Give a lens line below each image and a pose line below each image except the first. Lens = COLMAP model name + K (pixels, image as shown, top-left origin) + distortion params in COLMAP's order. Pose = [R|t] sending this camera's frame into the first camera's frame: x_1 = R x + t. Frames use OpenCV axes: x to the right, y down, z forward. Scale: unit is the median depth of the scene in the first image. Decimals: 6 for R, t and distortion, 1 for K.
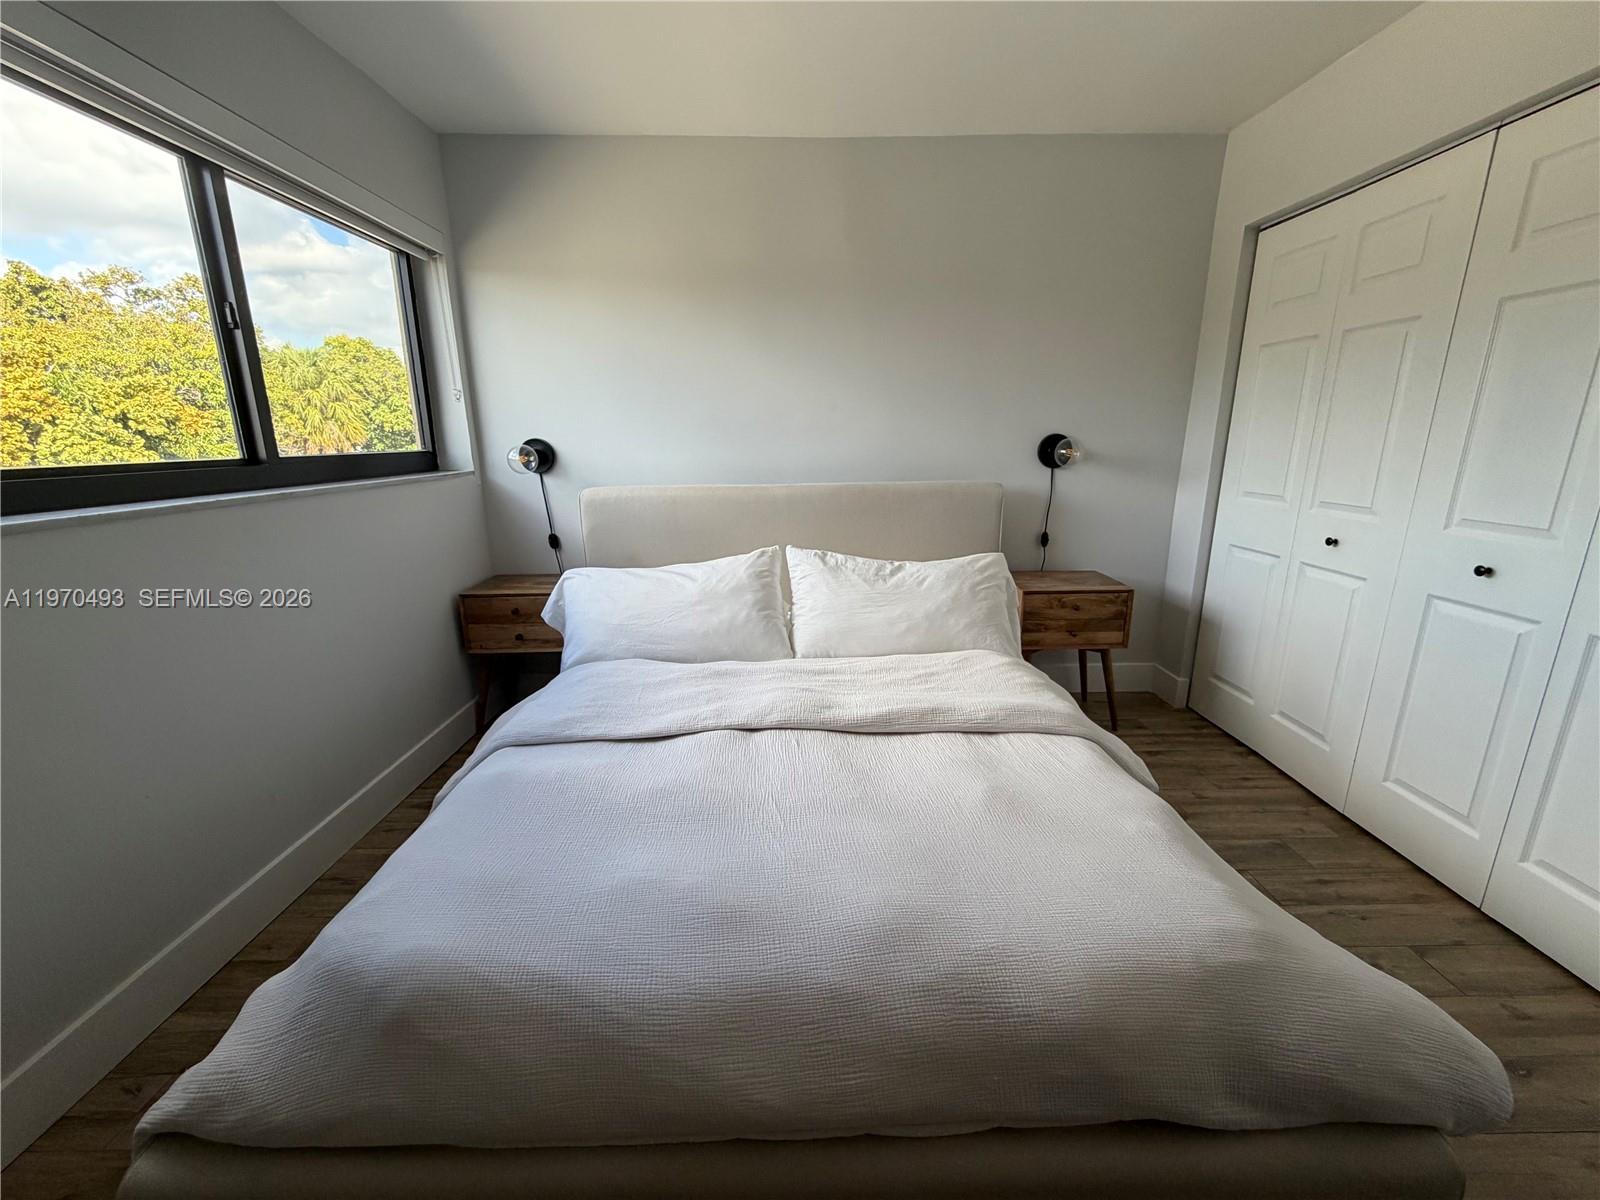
lens RADIAL K [[647.6, 0, 790.3], [0, 647.6, 602.5], [0, 0, 1]] dist [-0.000514, 0.000042]
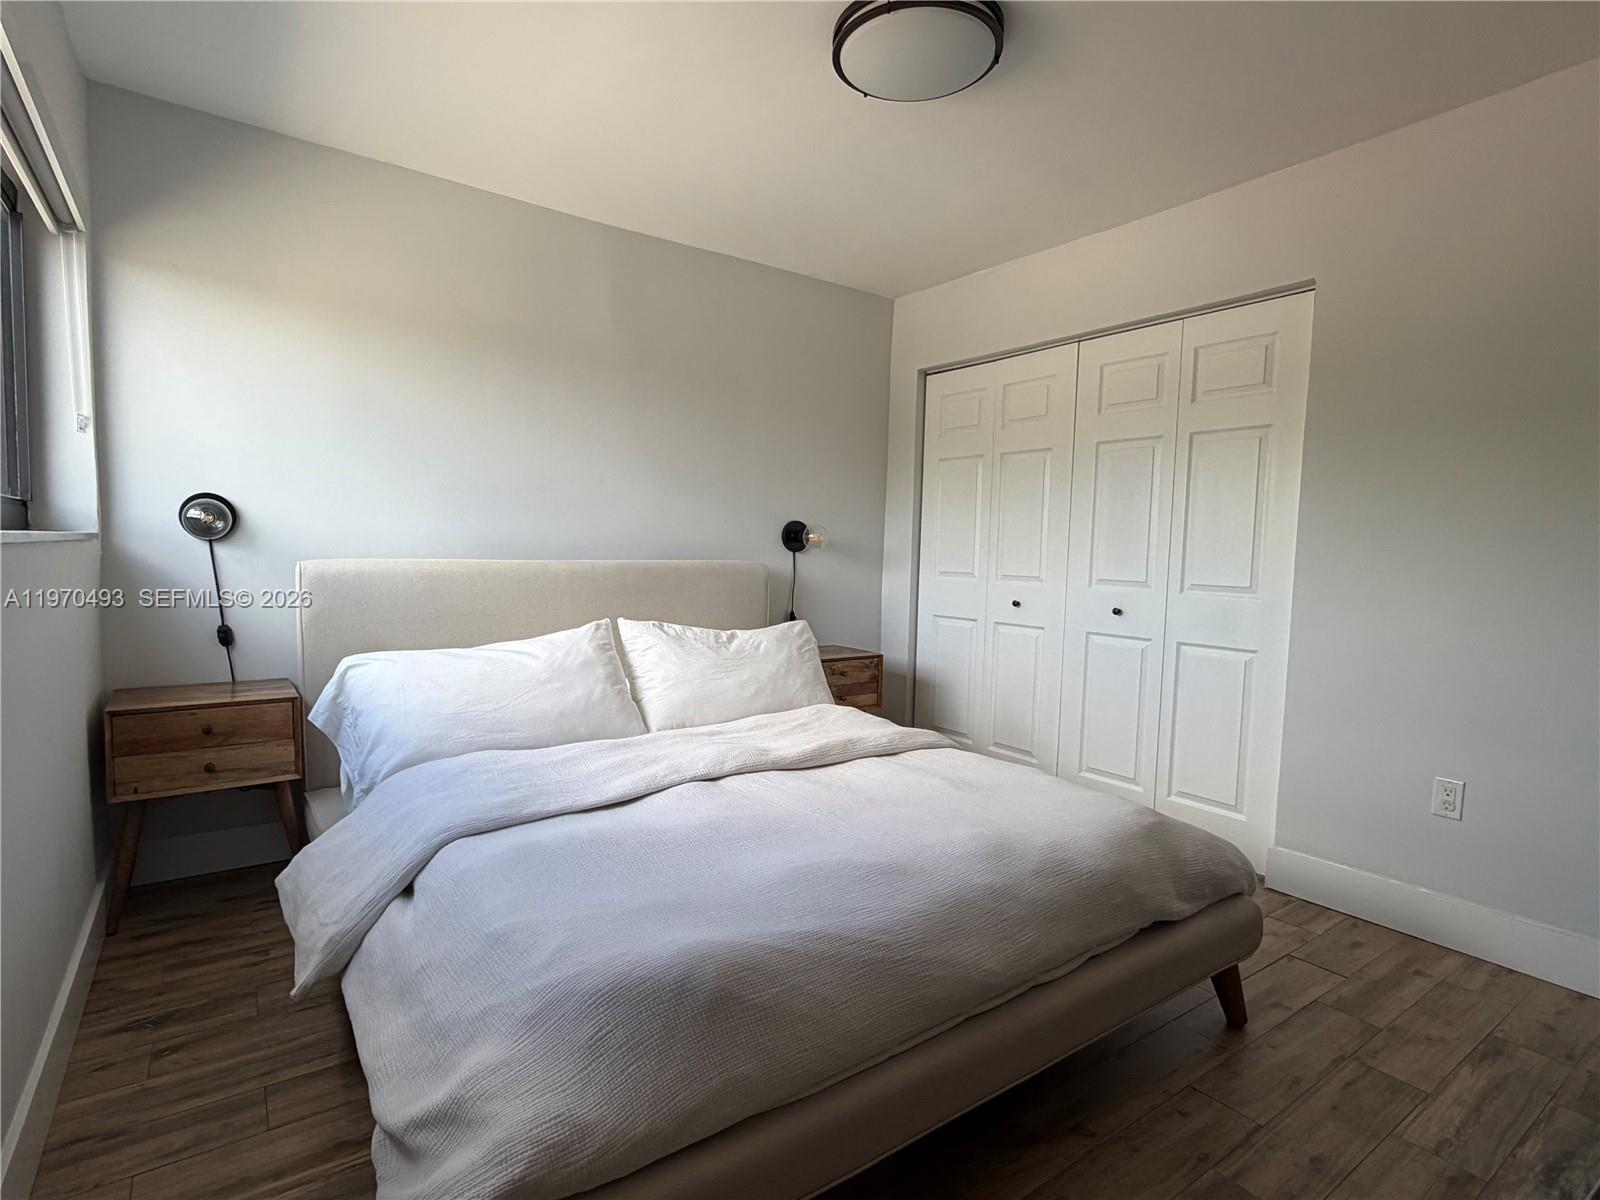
lens RADIAL K [[807.7, 0, 775.1], [0, 807.7, 606.0], [0, 0, 1]] dist [0.000695, 0.000168]
pose [[0.826735, -0.011666, 0.562471, -0.501180], [0.109576, 0.983977, -0.140649, 0.088705], [-0.551818, 0.177913, 0.814766, -0.084001]]
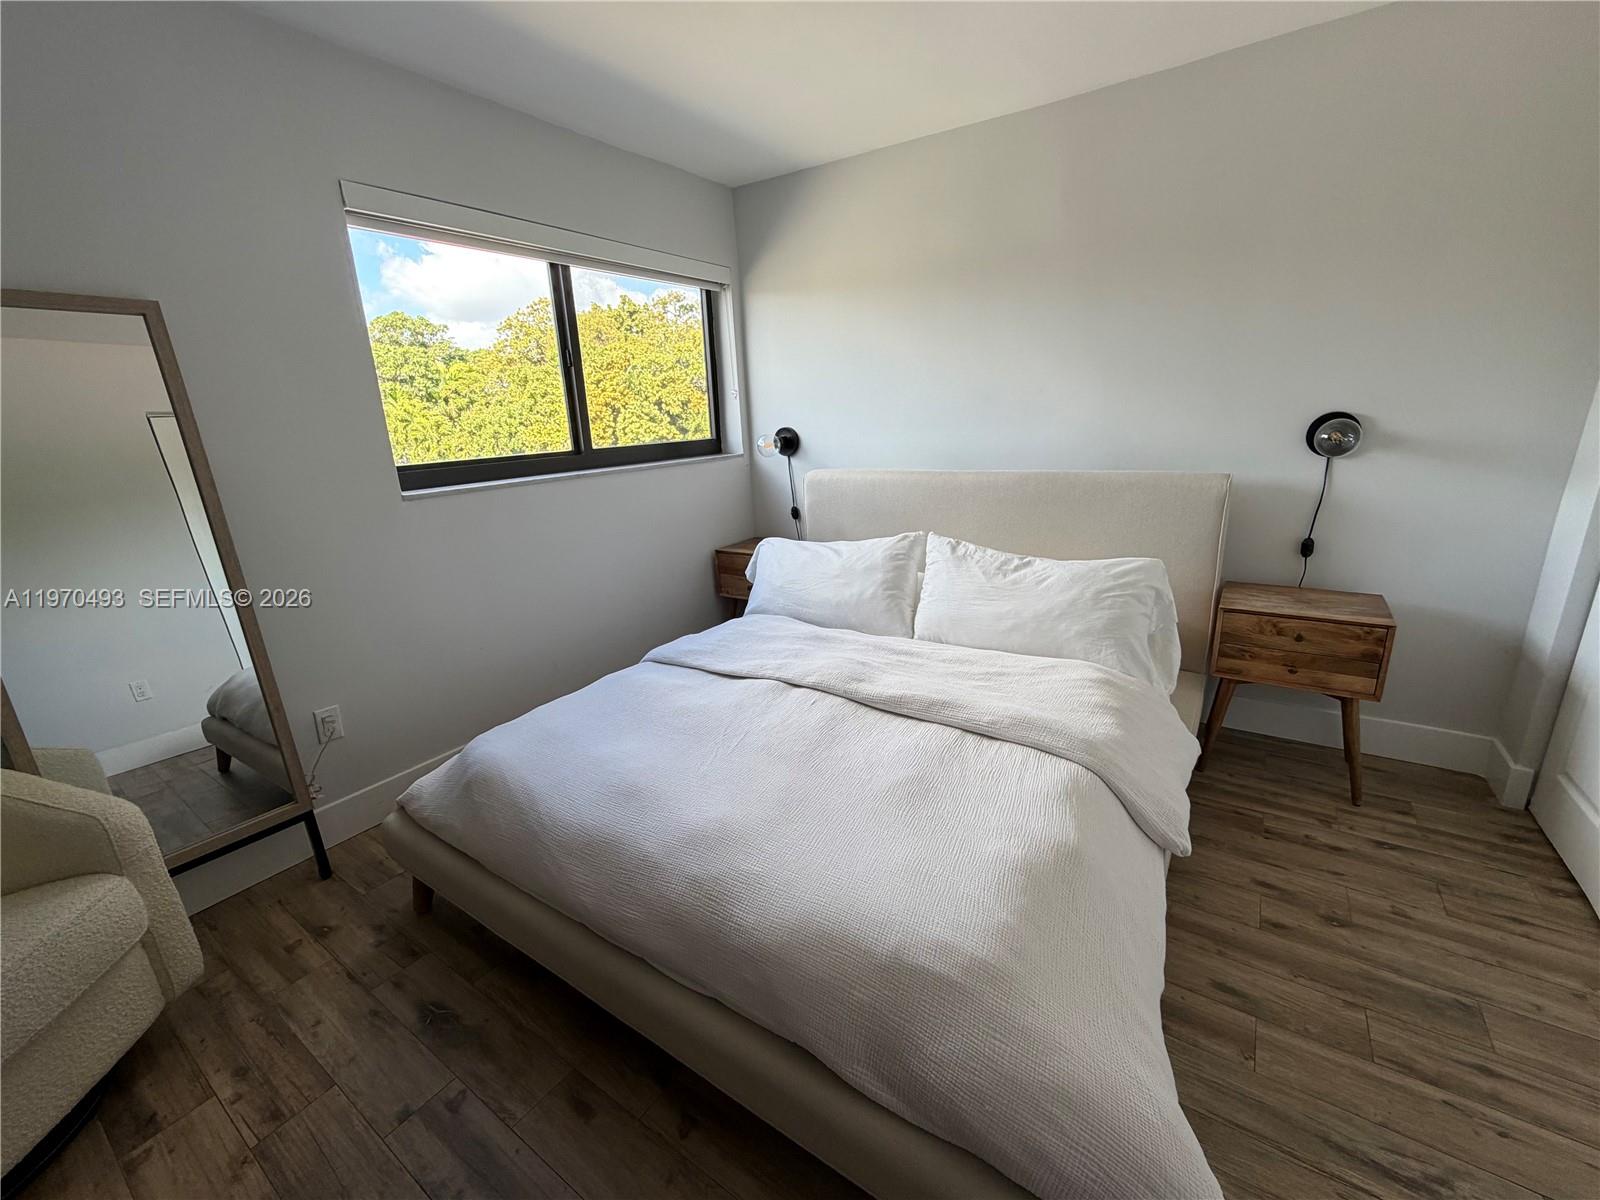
lens RADIAL K [[639.0, 0, 794.5], [0, 639.0, 600.5], [0, 0, 1]] dist [-0.000353, 0.000089]
pose [[0.827090, 0.134064, -0.545848, 0.417838], [-0.107094, 0.990935, 0.081108, -0.040457], [0.551773, -0.008627, 0.833950, 0.010479]]
